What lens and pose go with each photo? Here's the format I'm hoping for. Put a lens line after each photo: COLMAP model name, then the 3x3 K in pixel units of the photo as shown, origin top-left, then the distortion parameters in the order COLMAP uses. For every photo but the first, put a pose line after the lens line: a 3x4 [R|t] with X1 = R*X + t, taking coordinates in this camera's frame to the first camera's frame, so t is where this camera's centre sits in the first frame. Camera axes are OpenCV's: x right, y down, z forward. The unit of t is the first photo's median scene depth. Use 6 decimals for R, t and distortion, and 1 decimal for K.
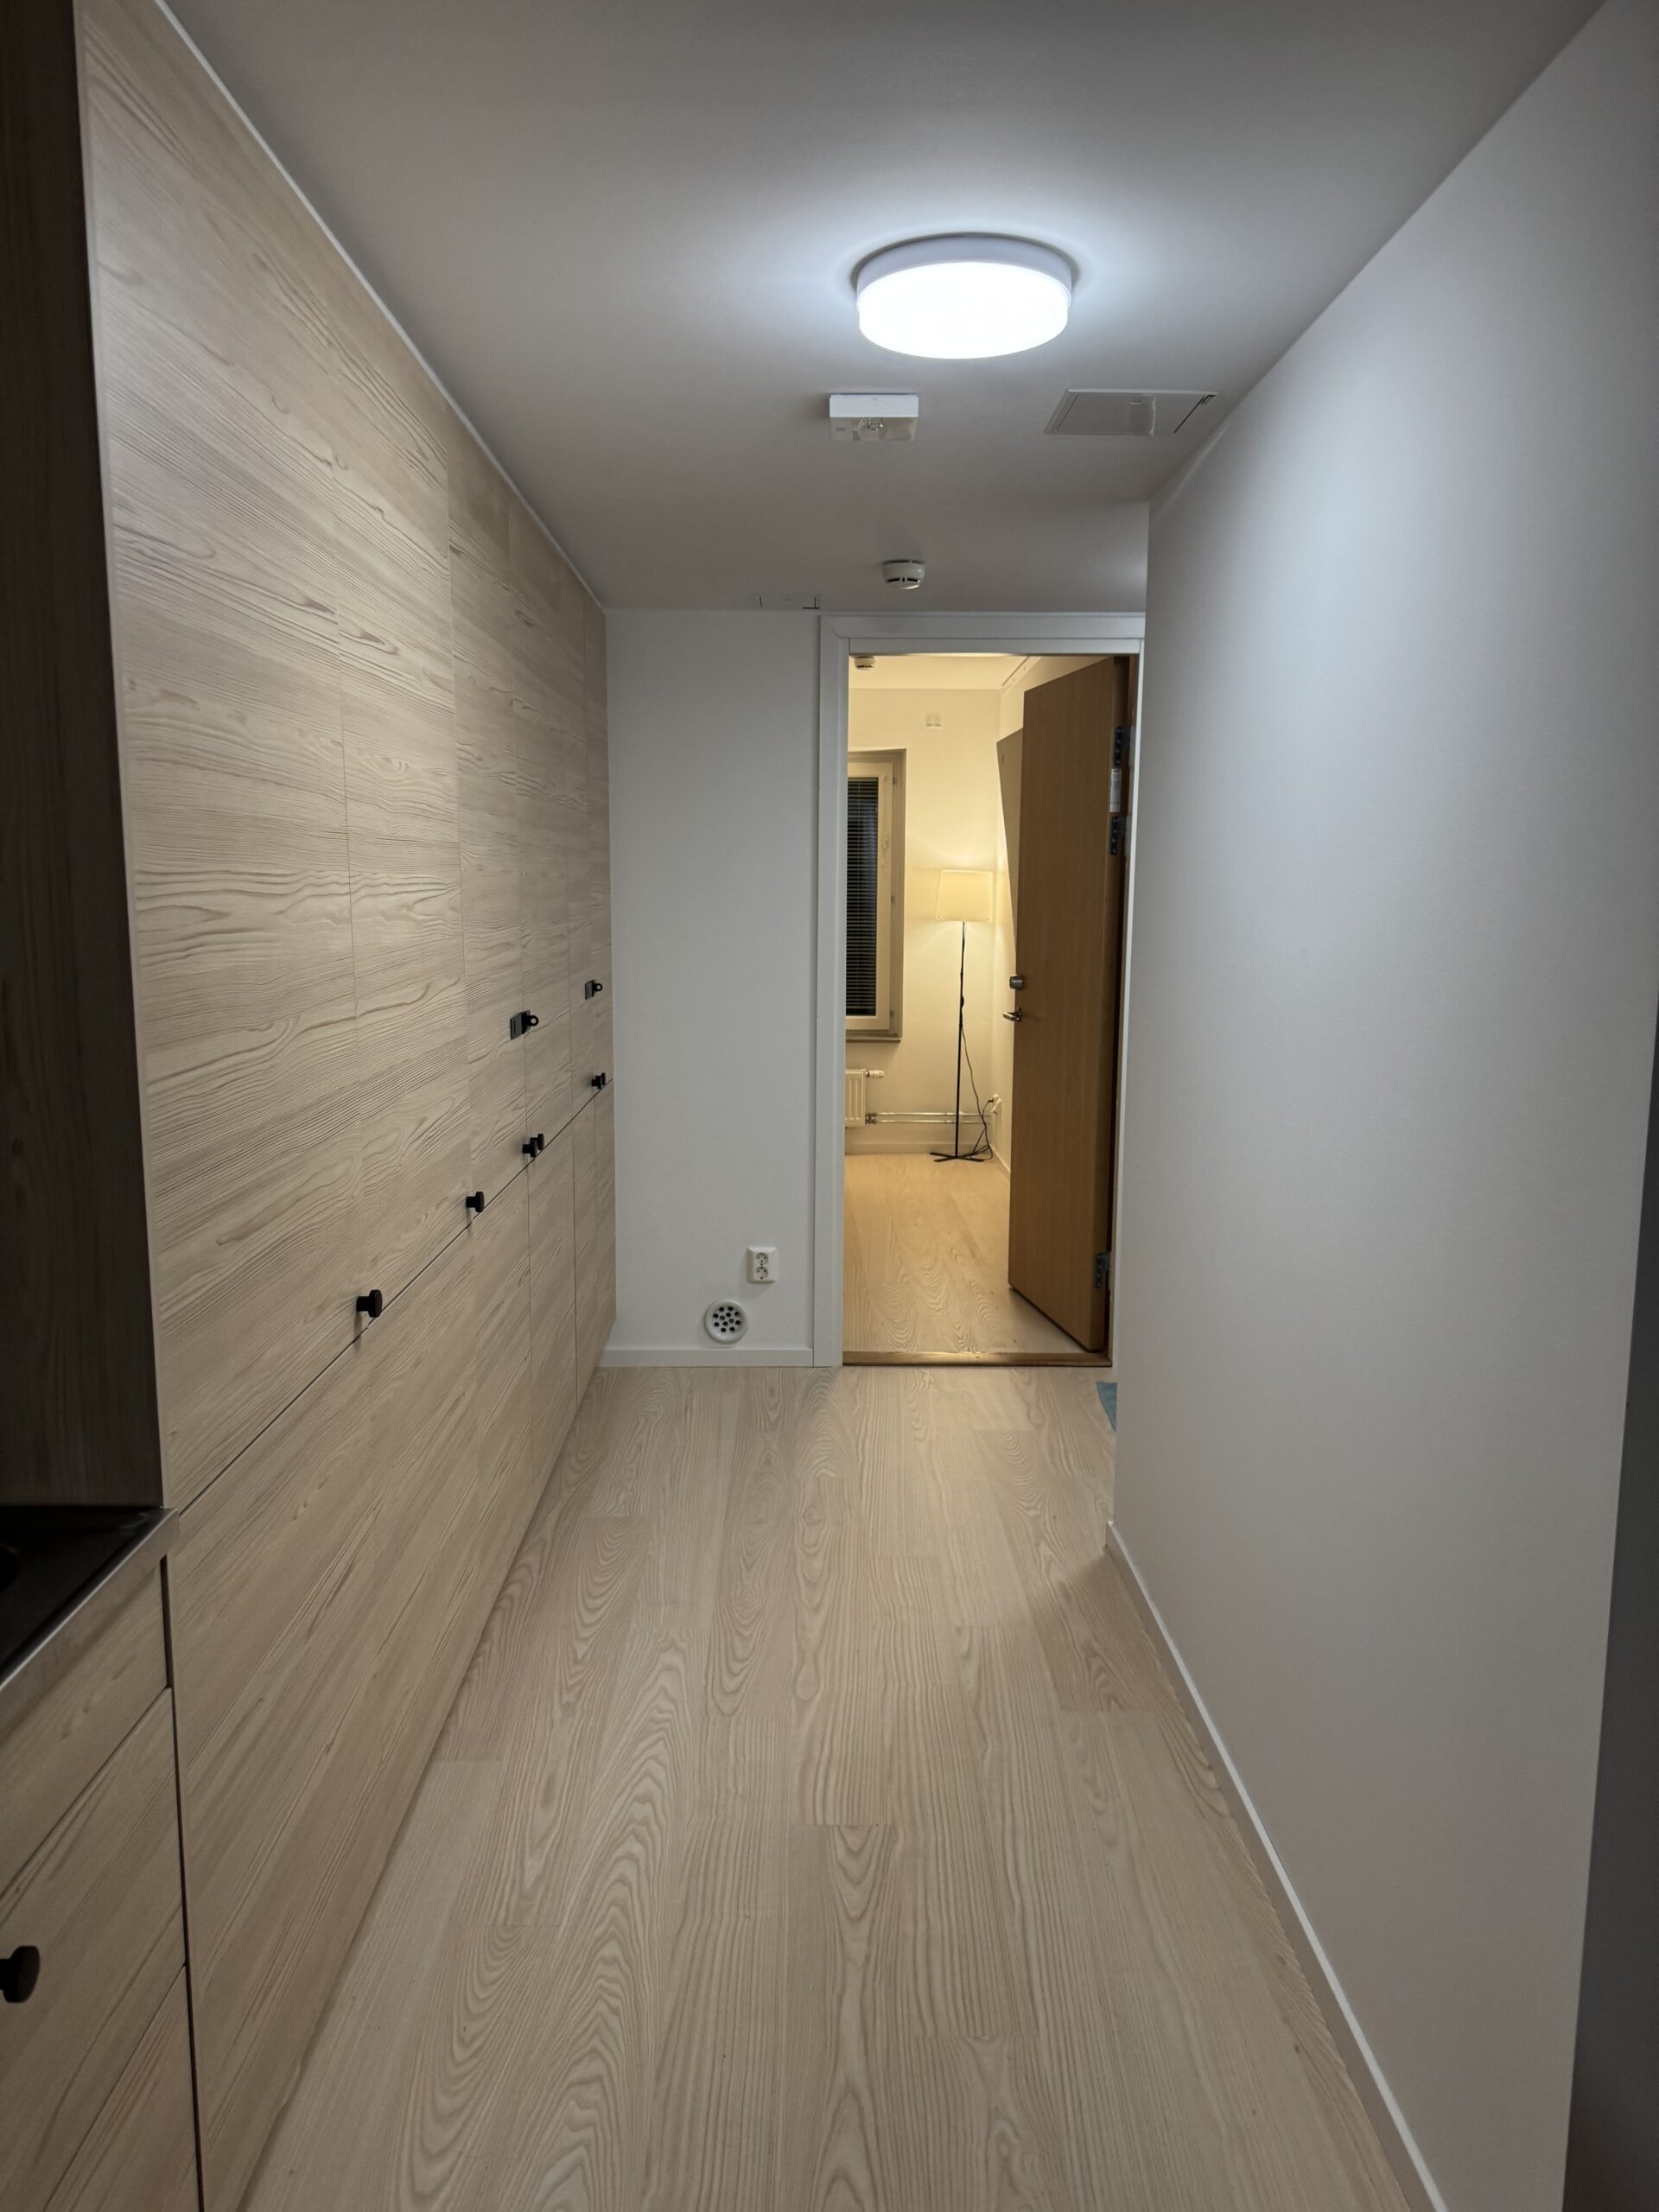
lens RADIAL K [[1501.7, 0, 831.1], [0, 1501.7, 1116.8], [0, 0, 1]] dist [0.009956, 0.000386]
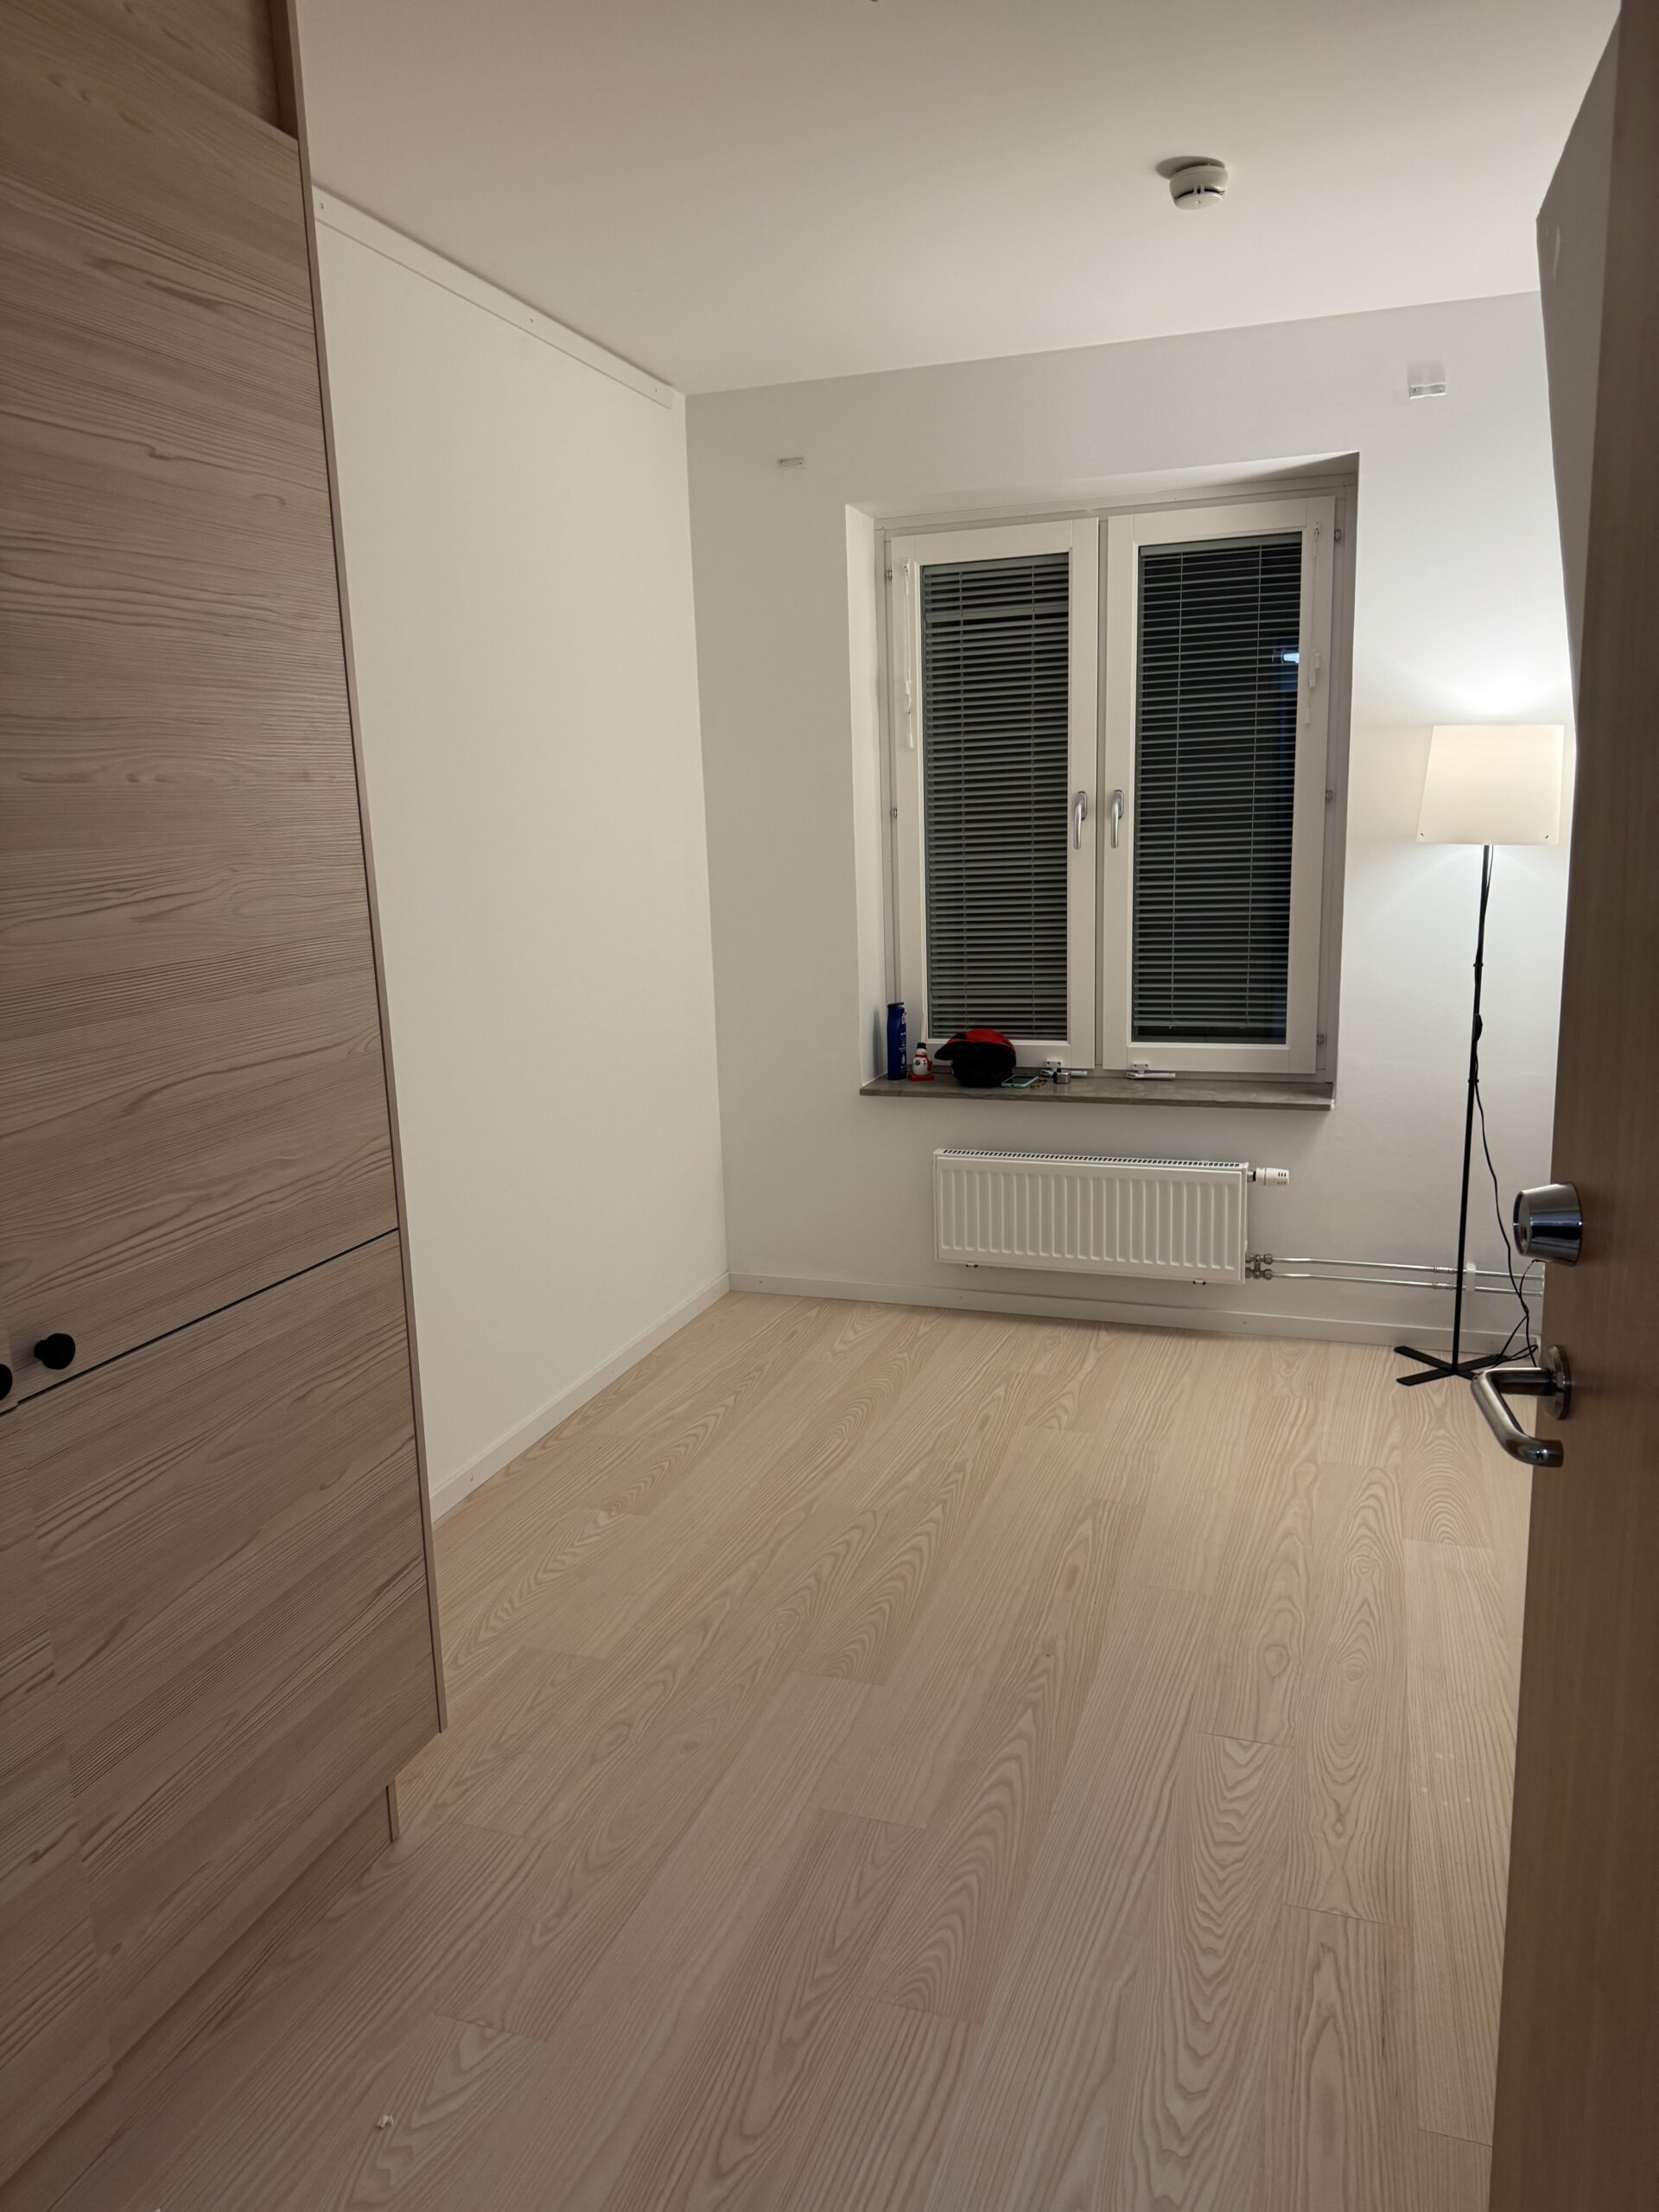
lens RADIAL K [[1501.7, 0, 807.9], [0, 1501.7, 1083.3], [0, 0, 1]] dist [0.009956, 0.000386]
pose [[0.928492, 0.029582, -0.370171, 0.067719], [-0.014236, 0.998925, 0.044122, -0.075332], [0.371079, -0.035697, 0.927915, 0.511053]]
